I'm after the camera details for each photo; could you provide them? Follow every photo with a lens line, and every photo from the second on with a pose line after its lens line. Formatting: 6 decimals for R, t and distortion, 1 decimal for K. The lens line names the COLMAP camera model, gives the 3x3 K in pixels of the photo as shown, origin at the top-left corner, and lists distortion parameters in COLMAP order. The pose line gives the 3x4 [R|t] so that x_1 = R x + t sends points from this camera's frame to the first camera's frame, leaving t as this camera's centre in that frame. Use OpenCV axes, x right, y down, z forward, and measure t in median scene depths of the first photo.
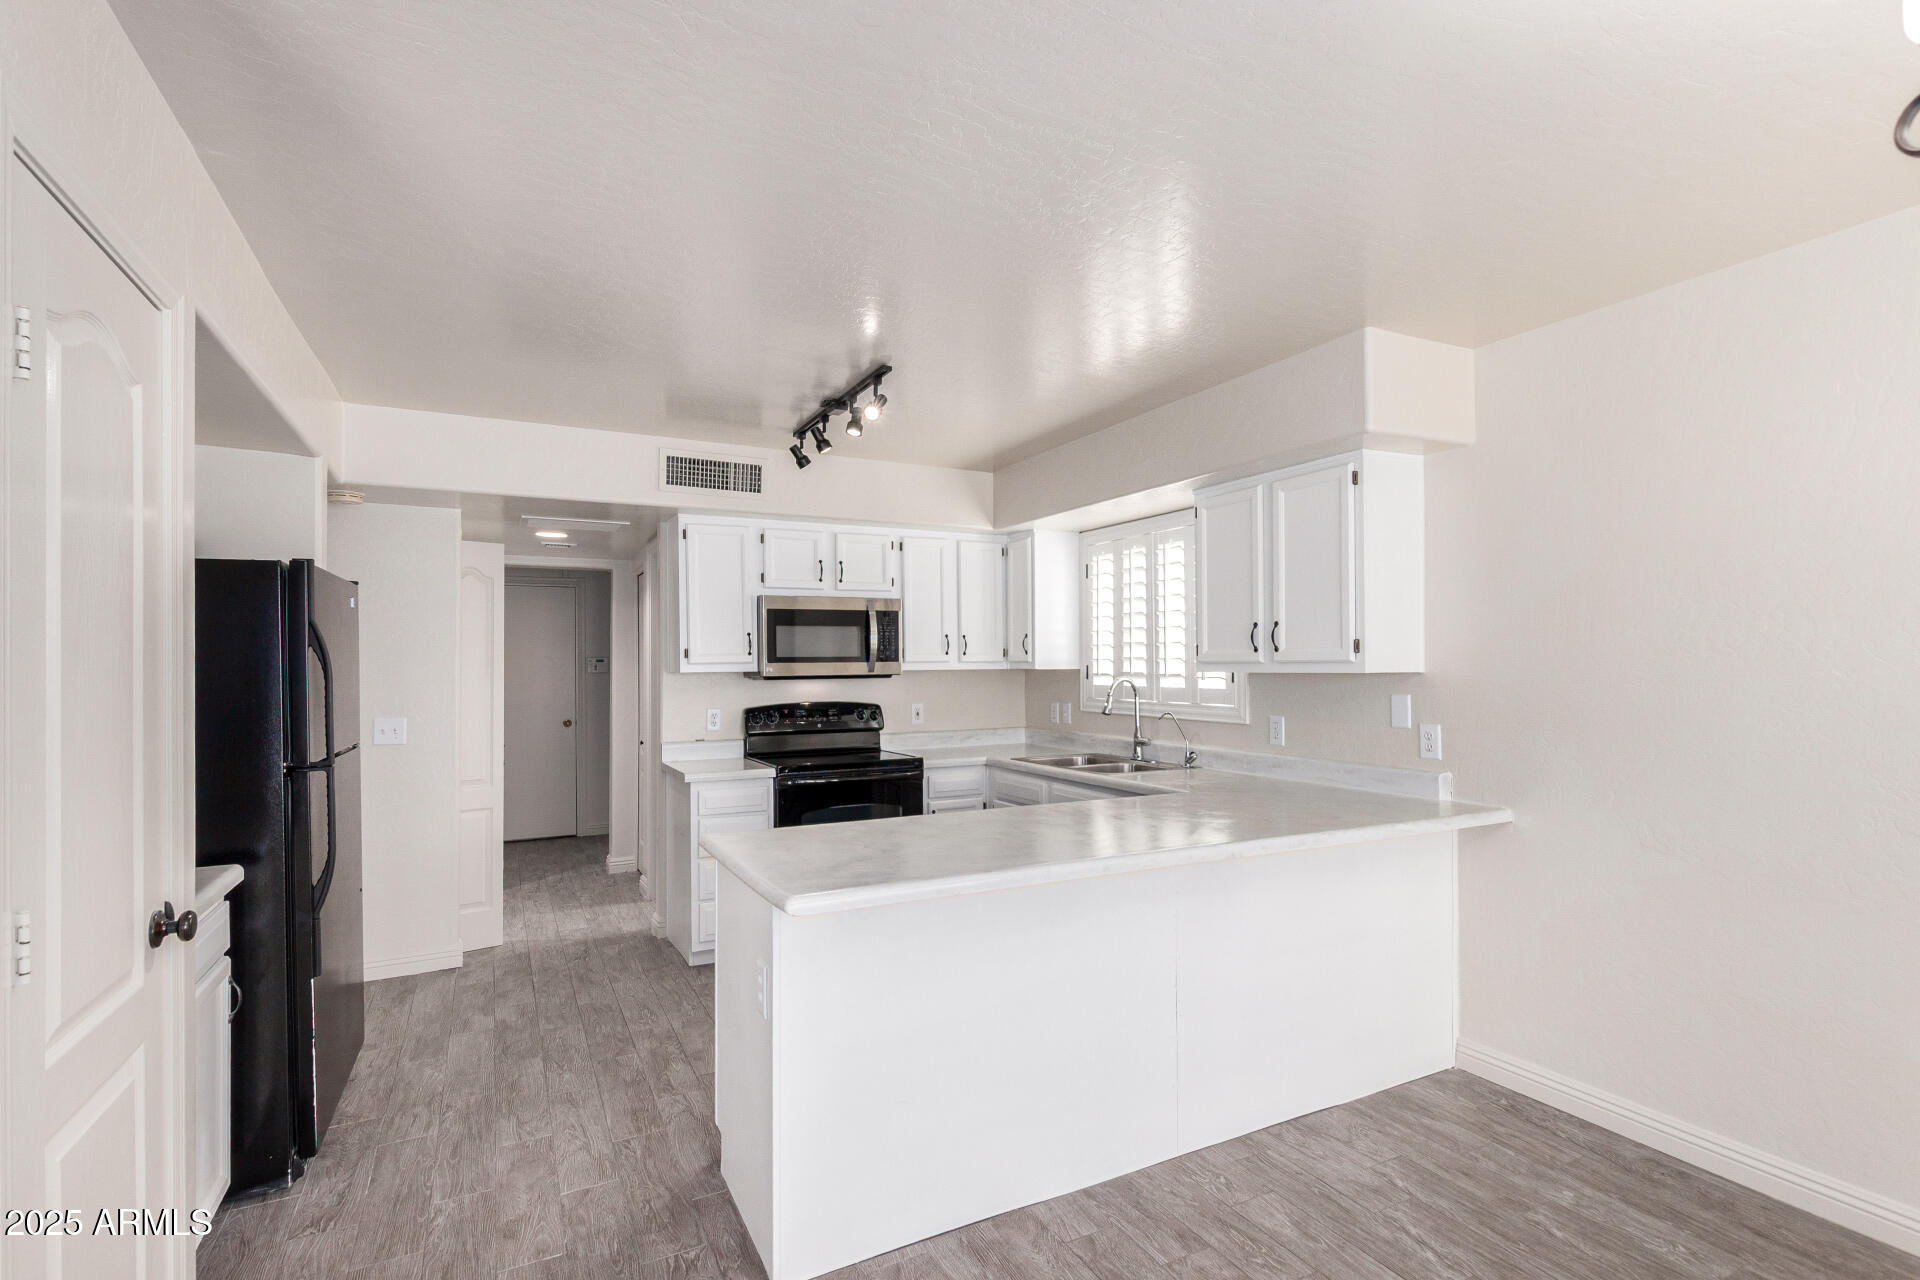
lens RADIAL K [[877.7, 0, 966.2], [0, 877.7, 648.9], [0, 0, 1]] dist [0.002552, 0.000266]
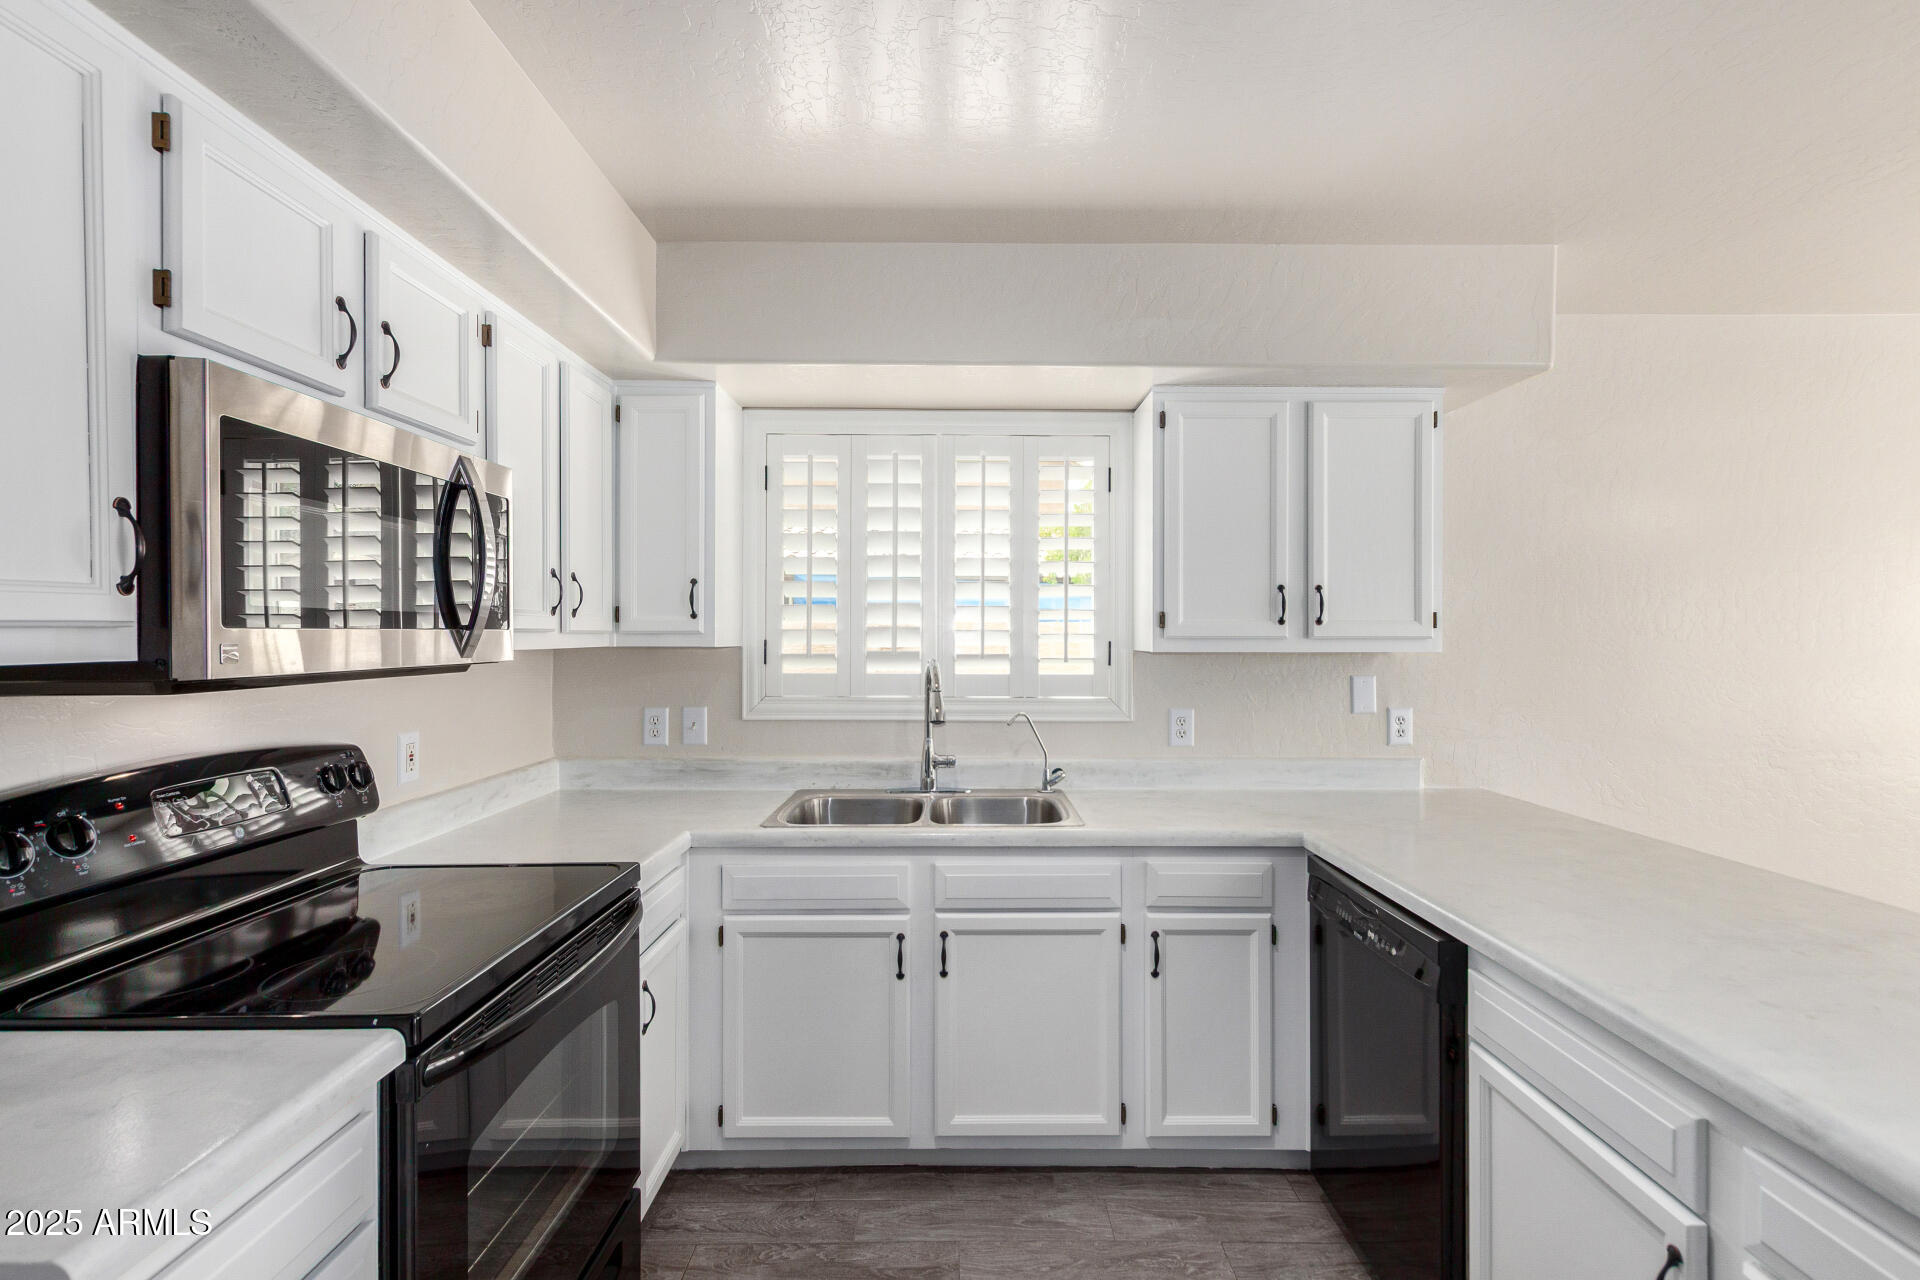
lens RADIAL K [[877.7, 0, 966.2], [0, 877.7, 648.9], [0, 0, 1]] dist [0.002552, 0.000266]
pose [[0.461904, -0.013139, 0.886833, -0.372331], [-0.021585, 0.999428, 0.026050, 0.007839], [-0.886667, -0.031175, 0.461356, 0.727540]]
